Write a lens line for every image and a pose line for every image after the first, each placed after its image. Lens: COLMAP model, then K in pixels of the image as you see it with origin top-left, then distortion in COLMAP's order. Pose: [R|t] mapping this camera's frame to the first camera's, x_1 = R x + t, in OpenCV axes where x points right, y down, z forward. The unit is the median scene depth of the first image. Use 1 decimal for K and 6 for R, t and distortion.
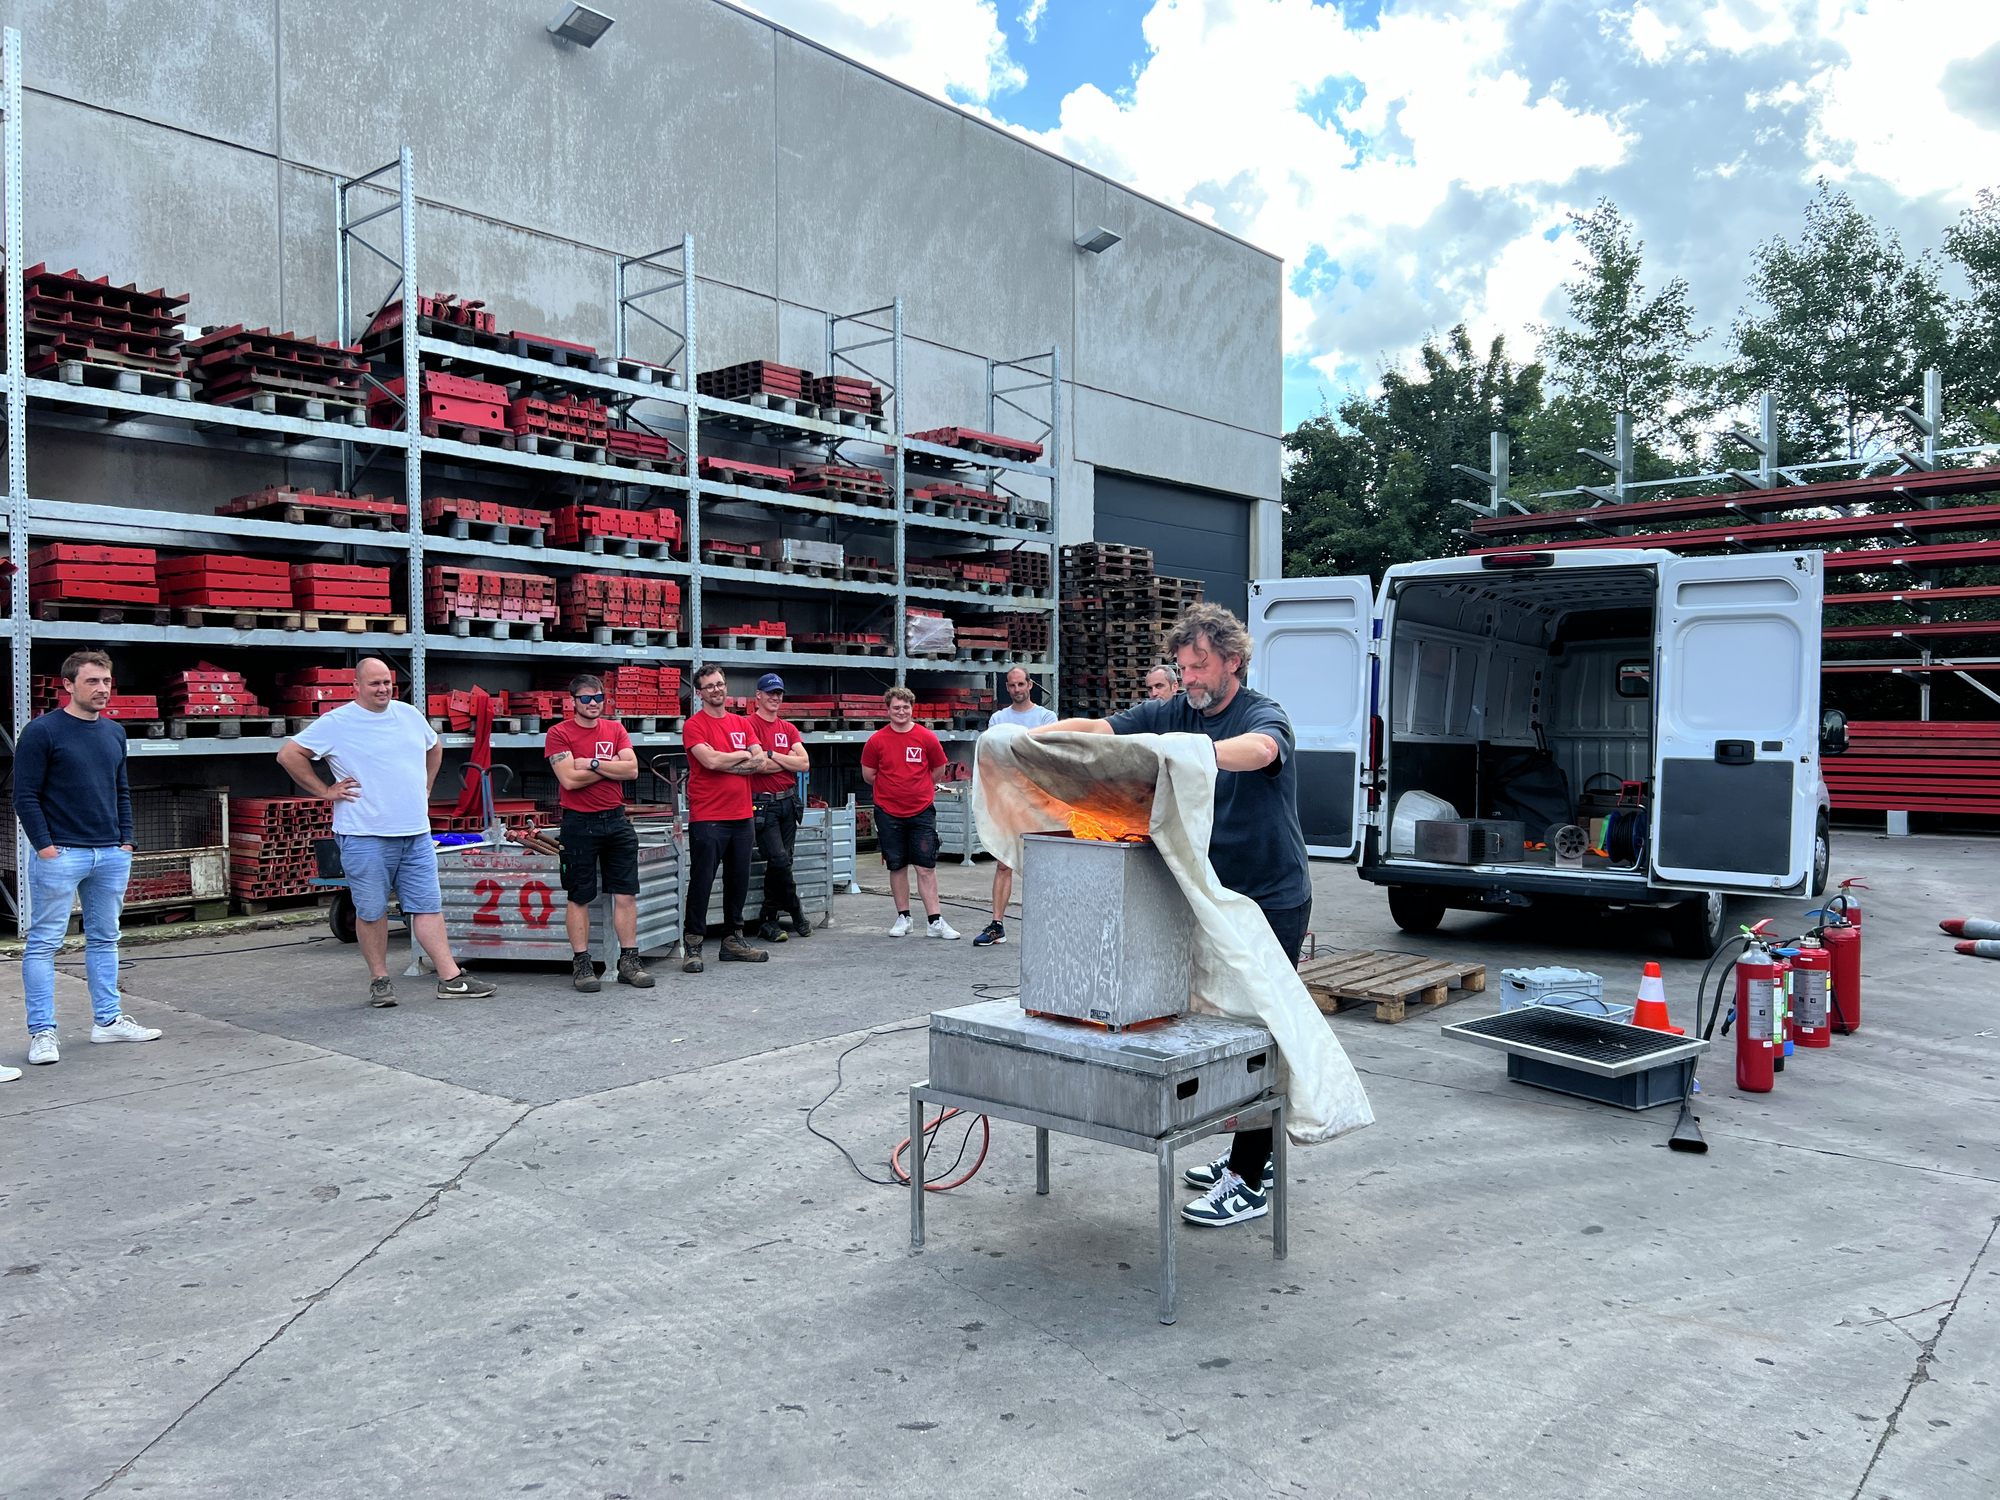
lens RADIAL K [[1541.3, 0, 1000.0], [0, 1541.3, 750.0], [0, 0, 1]] dist [0.066268, -0.075823]
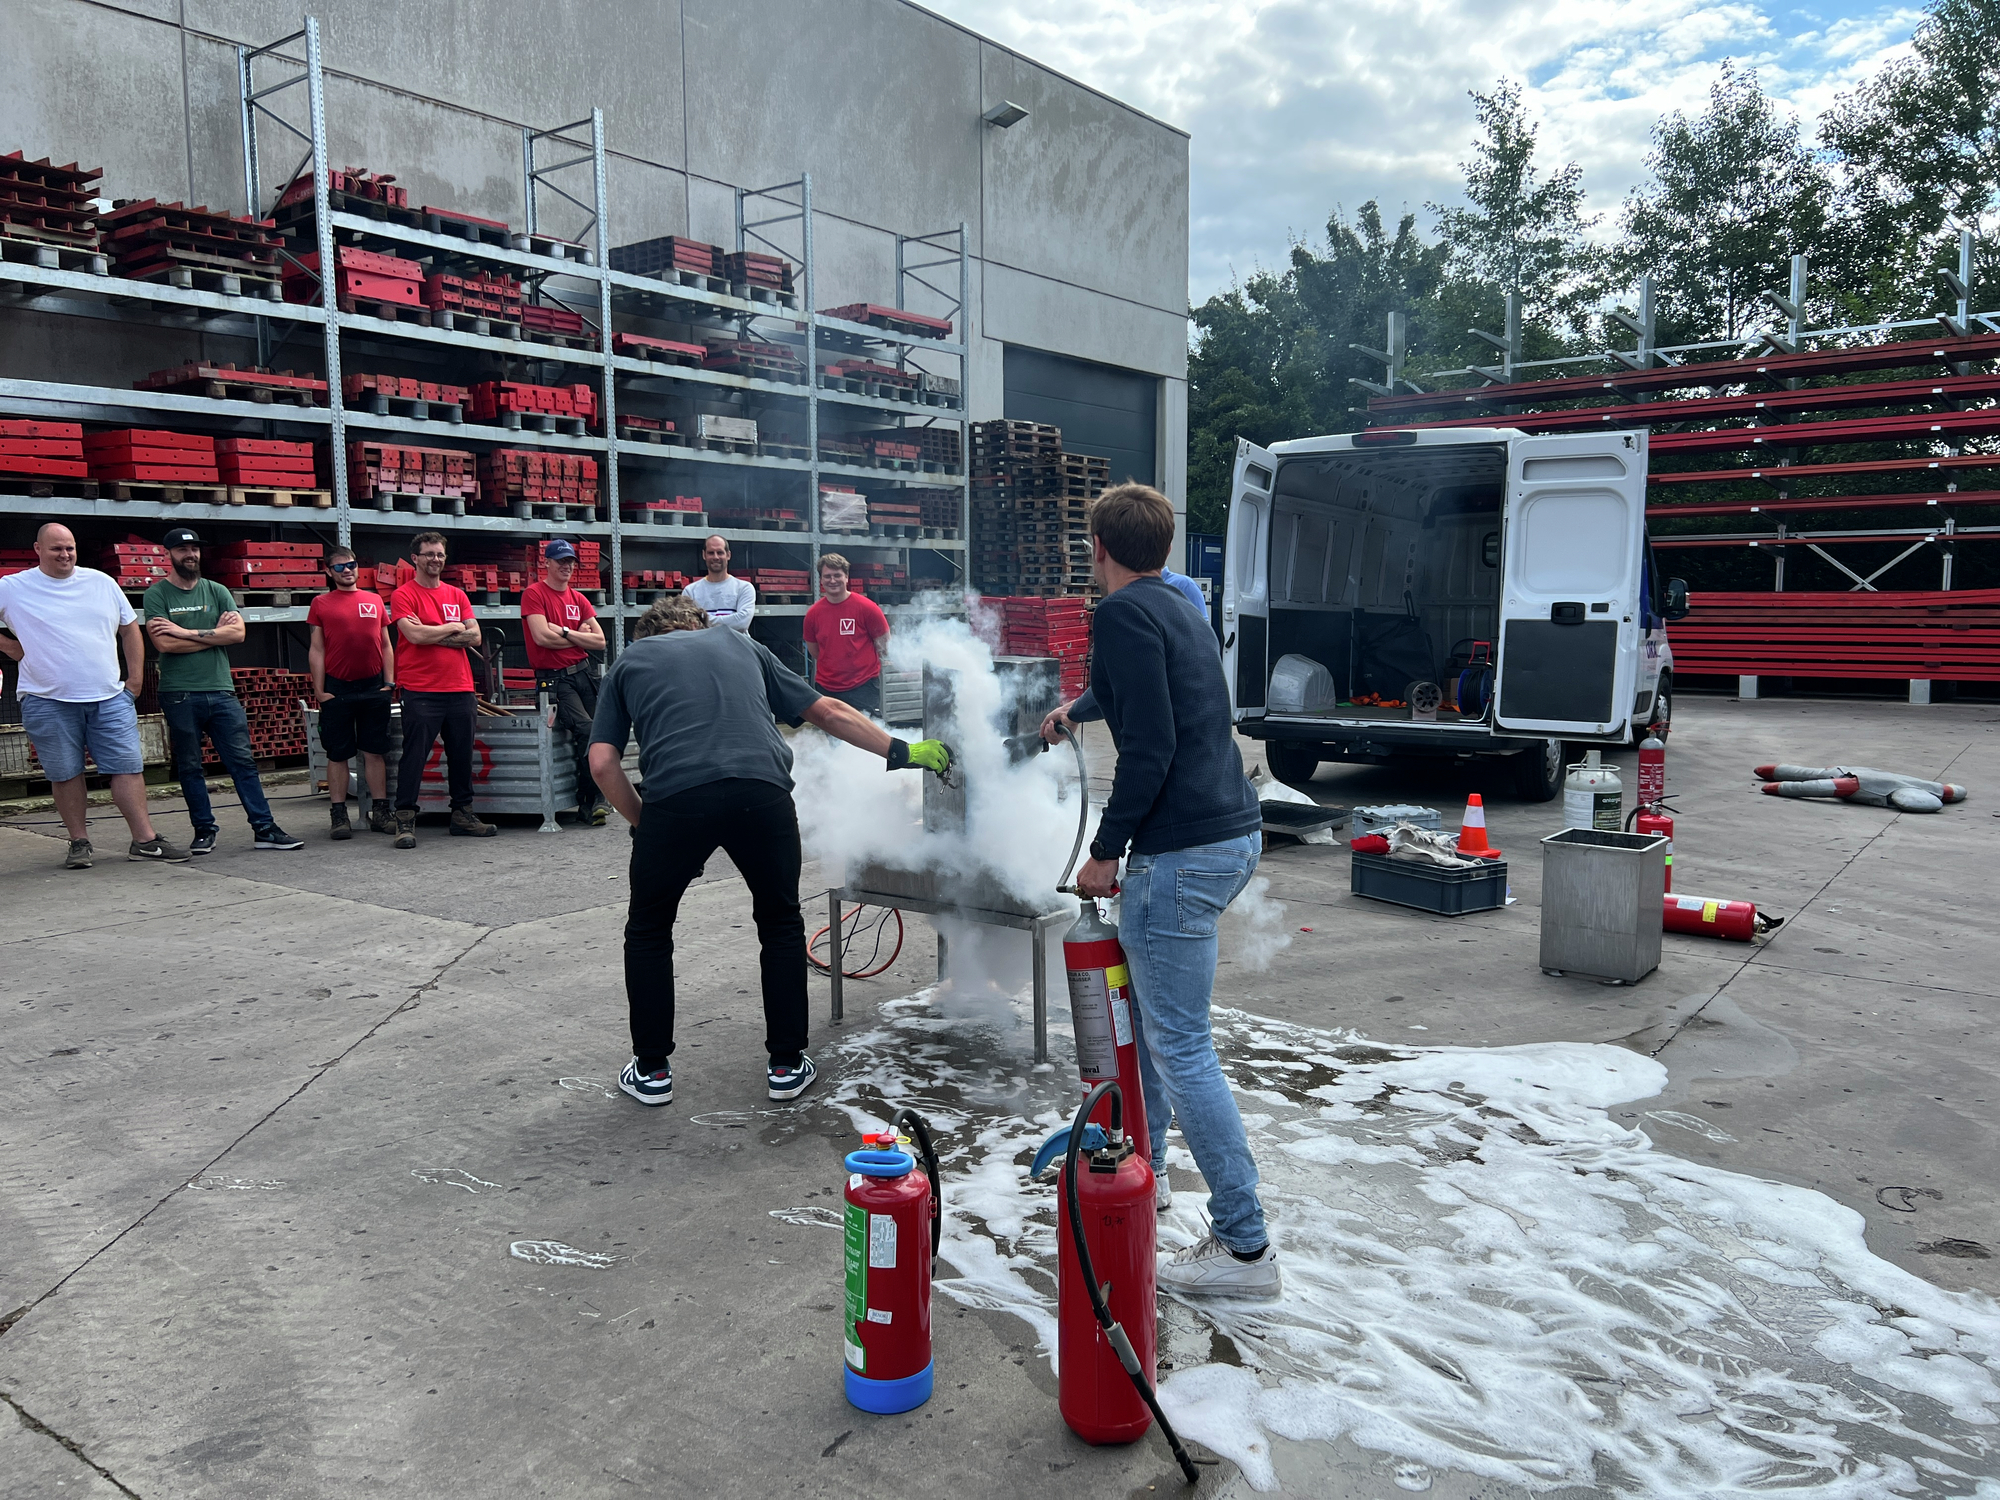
lens RADIAL K [[1543.5, 0, 1000.0], [0, 1543.5, 750.0], [0, 0, 1]] dist [0.055162, -0.061580]
pose [[0.998539, -0.008524, 0.053352, 0.003419], [0.004380, 0.996997, 0.077312, 0.006828], [-0.053851, -0.076965, 0.995578, -0.057837]]
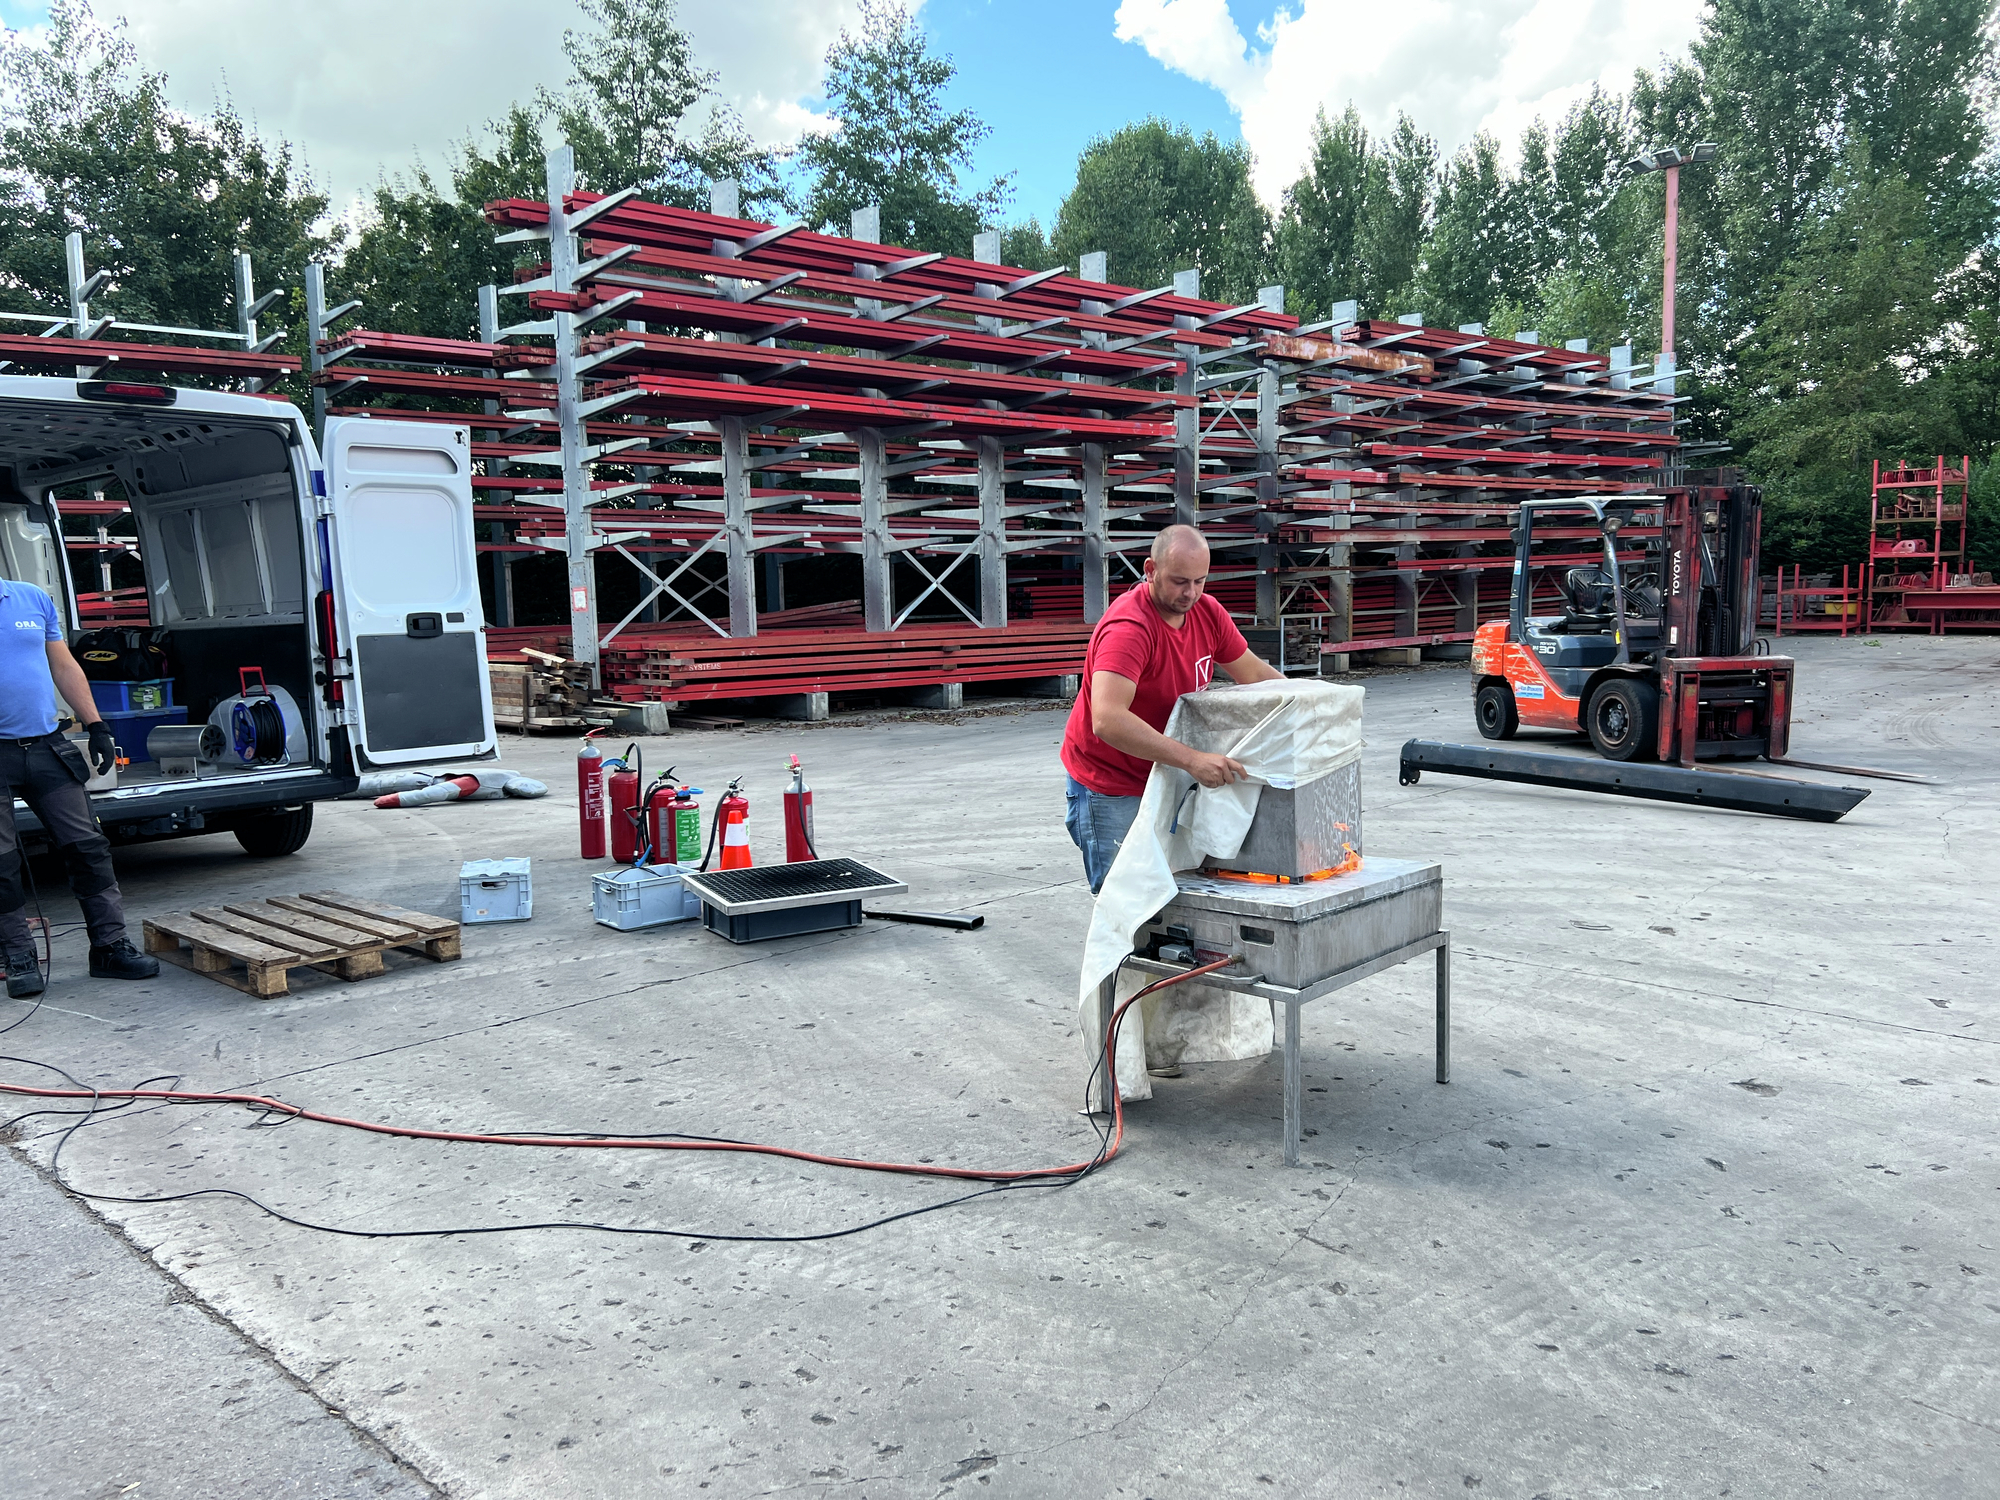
lens RADIAL K [[1503.5, 0, 1000.0], [0, 1503.5, 750.0], [0, 0, 1]] dist [0.066223, -0.080224]
pose [[0.040443, -0.115282, 0.992509, -0.297267], [0.046521, 0.992462, 0.113381, -0.007757], [-0.998098, 0.041587, 0.045501, 0.372520]]
